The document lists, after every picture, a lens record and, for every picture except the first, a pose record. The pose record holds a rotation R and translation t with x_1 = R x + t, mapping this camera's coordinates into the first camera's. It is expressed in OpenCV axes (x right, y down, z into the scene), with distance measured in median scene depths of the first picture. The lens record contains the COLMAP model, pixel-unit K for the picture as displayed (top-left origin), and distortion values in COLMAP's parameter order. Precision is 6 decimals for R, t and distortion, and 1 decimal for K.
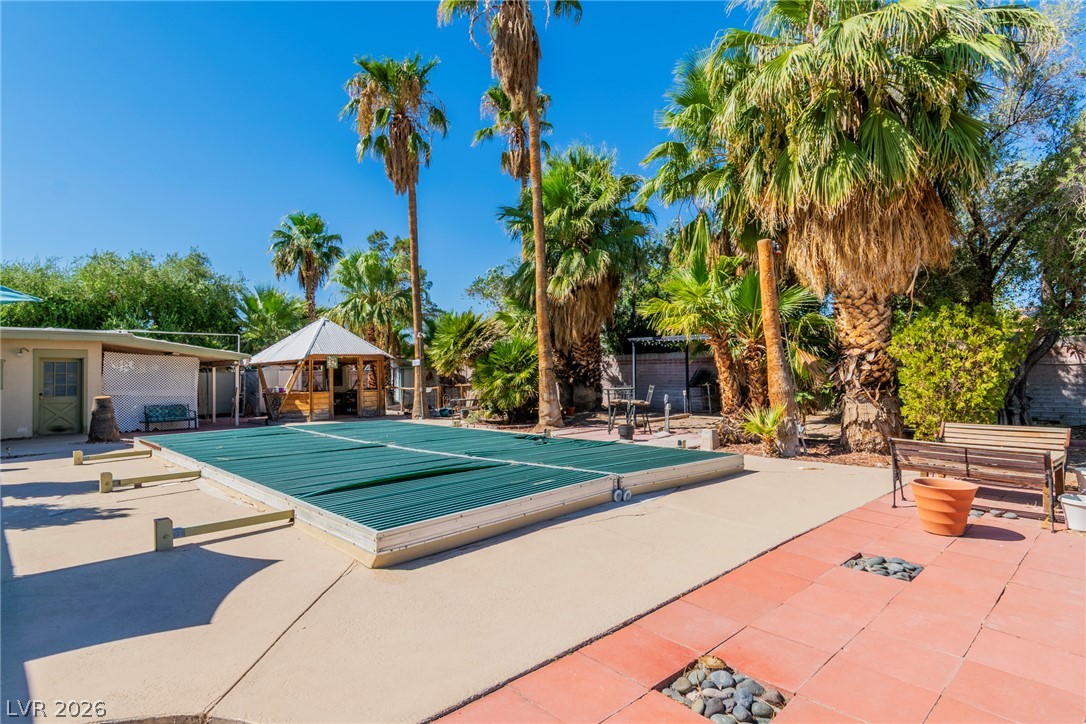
lens RADIAL K [[576.1, 0, 547.0], [0, 576.1, 360.2], [0, 0, 1]] dist [0.005336, -0.005305]
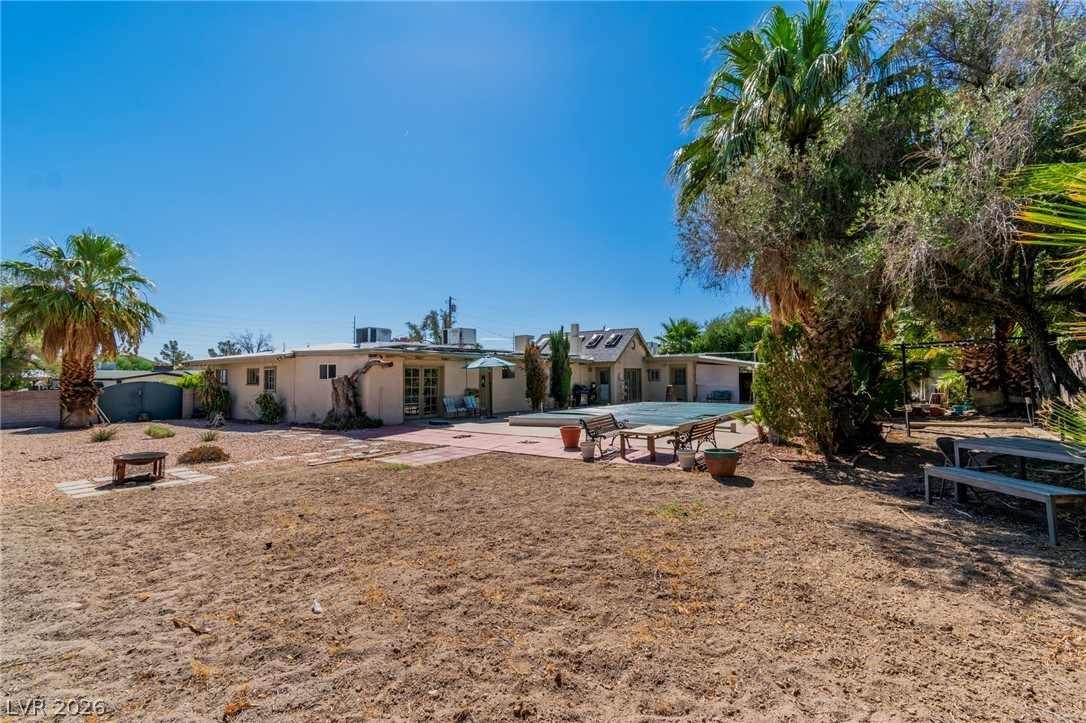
lens RADIAL K [[476.1, 0, 543.2], [0, 476.1, 360.4], [0, 0, 1]] dist [-0.000816, -0.001059]
pose [[0.159930, -0.023694, -0.986844, 0.735686], [0.032739, 0.999289, -0.018687, -0.012104], [0.986585, -0.029320, 0.160592, 0.150206]]
